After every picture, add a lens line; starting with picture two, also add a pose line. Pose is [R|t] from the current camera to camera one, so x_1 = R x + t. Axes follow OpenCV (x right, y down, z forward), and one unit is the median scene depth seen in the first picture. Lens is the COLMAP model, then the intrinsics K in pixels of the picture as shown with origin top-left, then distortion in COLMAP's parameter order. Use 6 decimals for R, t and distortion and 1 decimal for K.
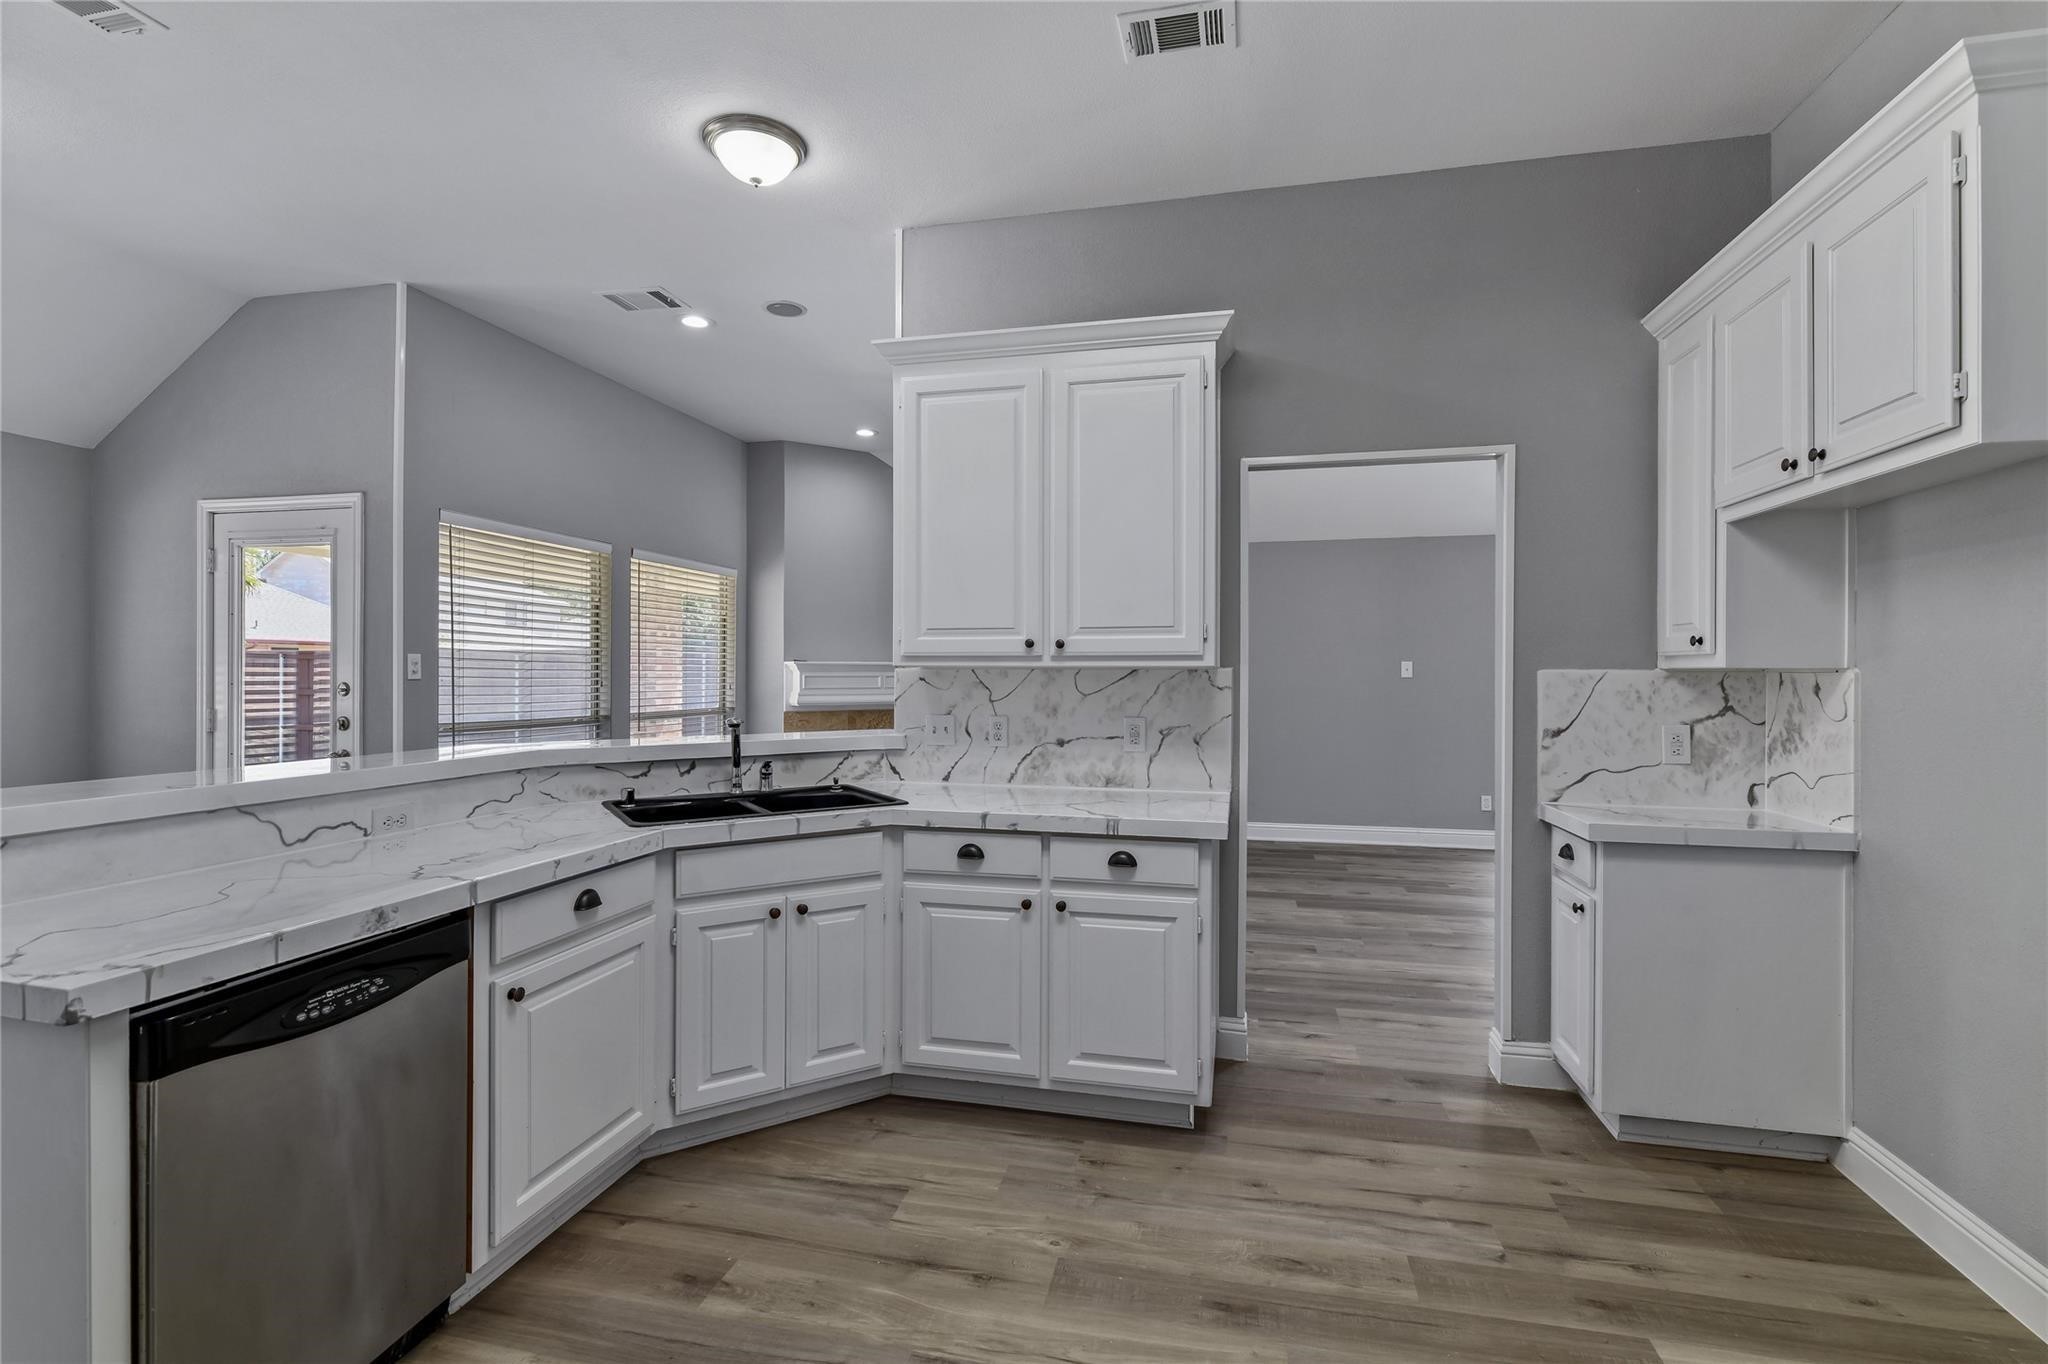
lens RADIAL K [[918.1, 0, 1032.6], [0, 918.1, 657.9], [0, 0, 1]] dist [0.000766, 0.000168]
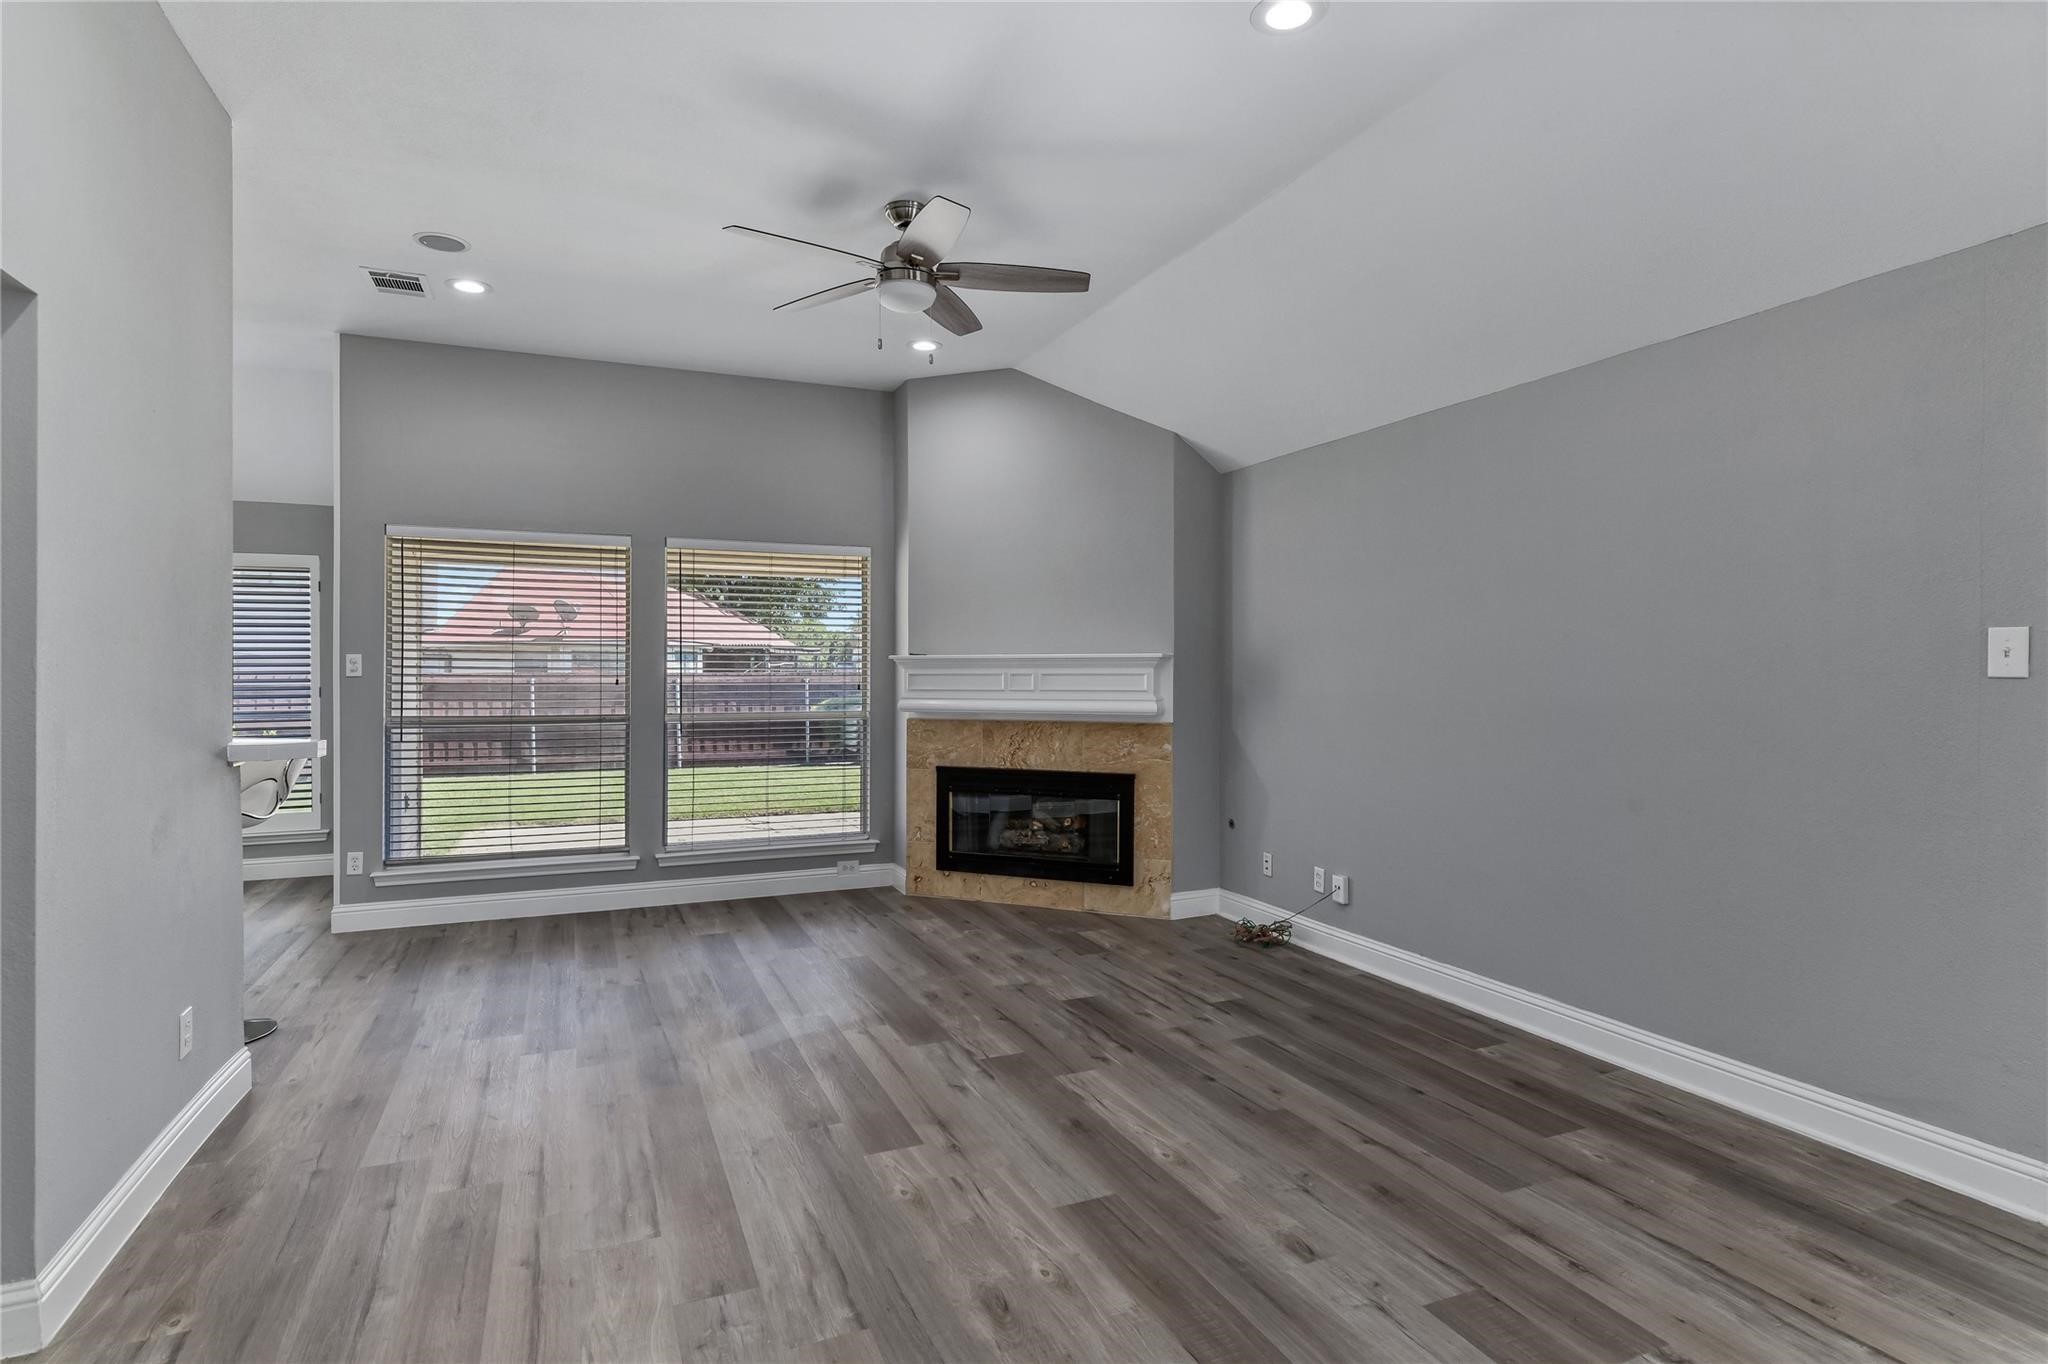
lens RADIAL K [[1067.3, 0, 1030.9], [0, 1067.3, 650.2], [0, 0, 1]] dist [0.037198, -0.000150]
pose [[0.582462, -0.019135, -0.812632, 1.096686], [0.015643, 0.999802, -0.012330, 0.024474], [0.812707, -0.005530, 0.582646, 1.090881]]
